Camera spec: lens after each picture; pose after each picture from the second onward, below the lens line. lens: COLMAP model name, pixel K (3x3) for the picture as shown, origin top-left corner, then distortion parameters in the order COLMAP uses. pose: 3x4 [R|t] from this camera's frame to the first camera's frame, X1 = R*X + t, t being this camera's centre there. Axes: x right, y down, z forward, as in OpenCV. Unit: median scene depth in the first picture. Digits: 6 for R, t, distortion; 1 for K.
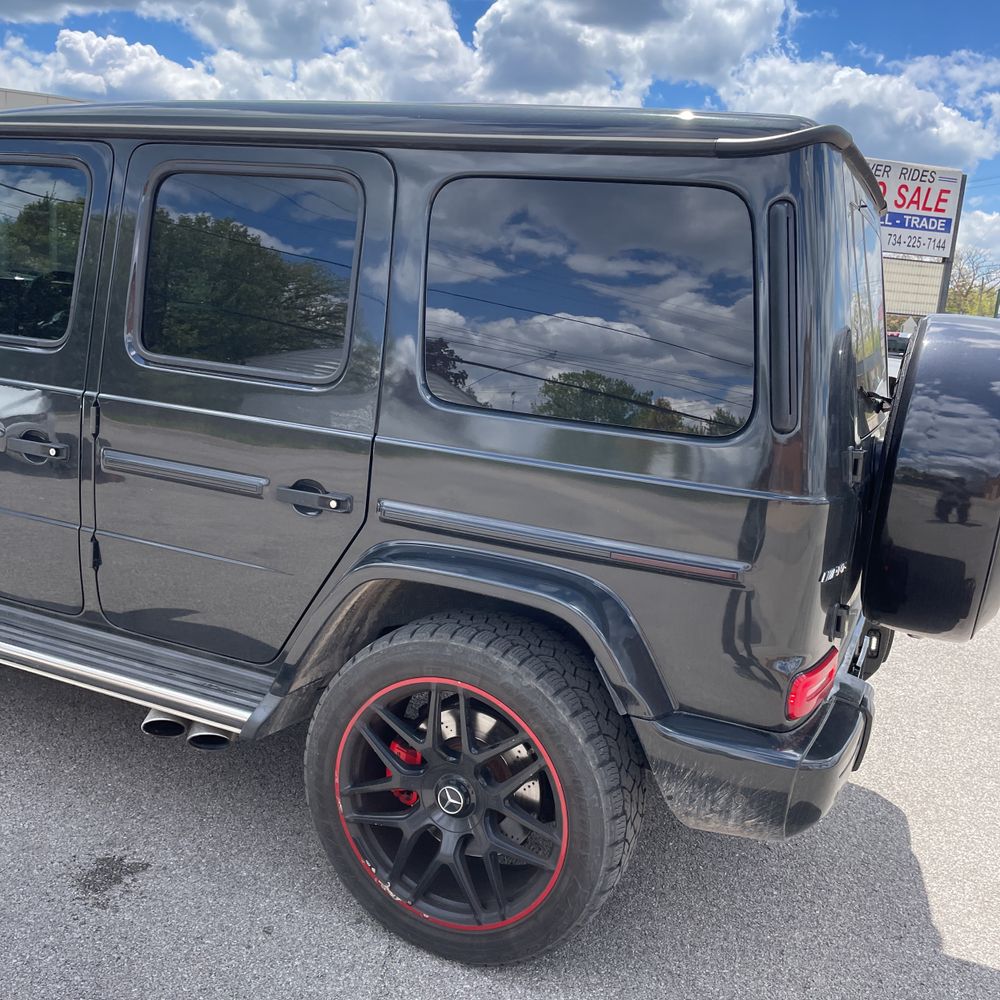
lens RADIAL K [[1001.7, 0, 500.0], [0, 1001.7, 500.0], [0, 0, 1]] dist [0.060581, -0.089339]
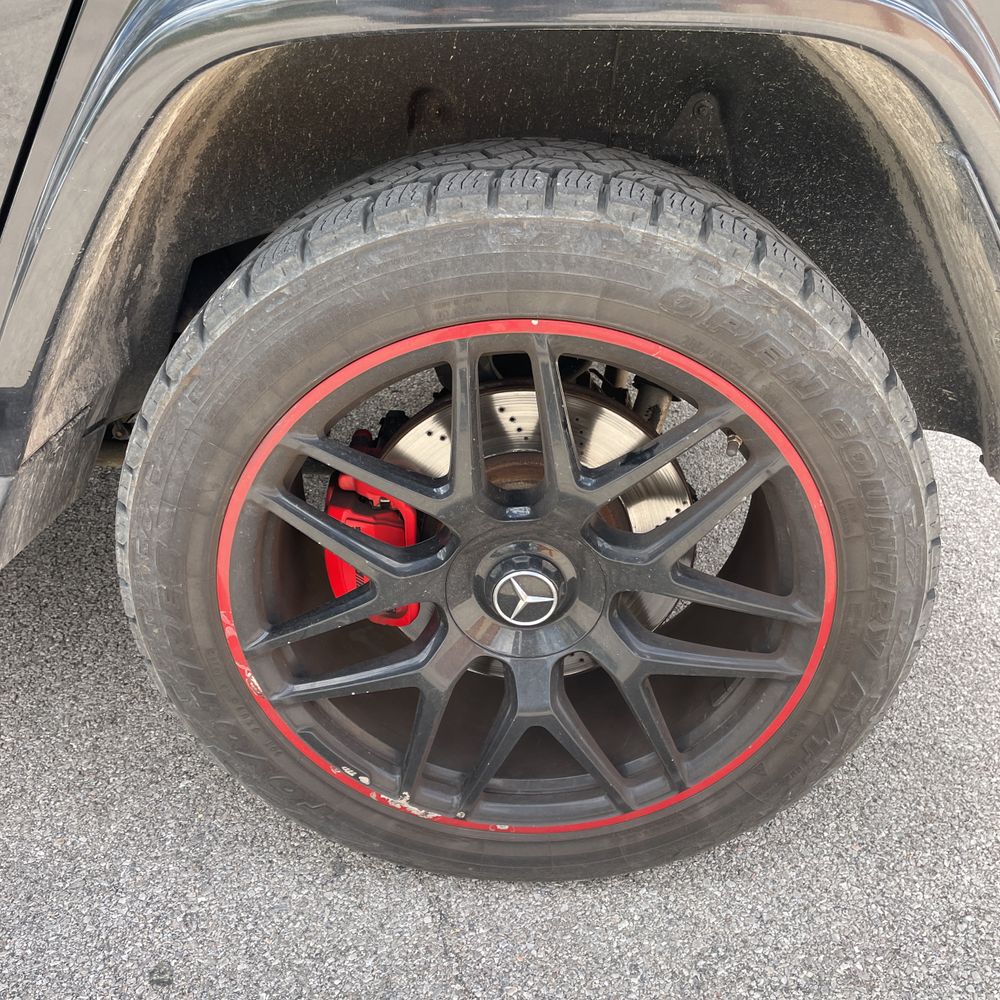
lens RADIAL K [[1013.1, 0, 512.6], [0, 1013.1, 501.0], [0, 0, 1]] dist [0.083399, -0.126615]
pose [[0.915204, -0.271890, 0.297453, -0.172495], [0.158116, 0.921192, 0.355533, 0.104126], [-0.370677, -0.278353, 0.886069, 0.628402]]
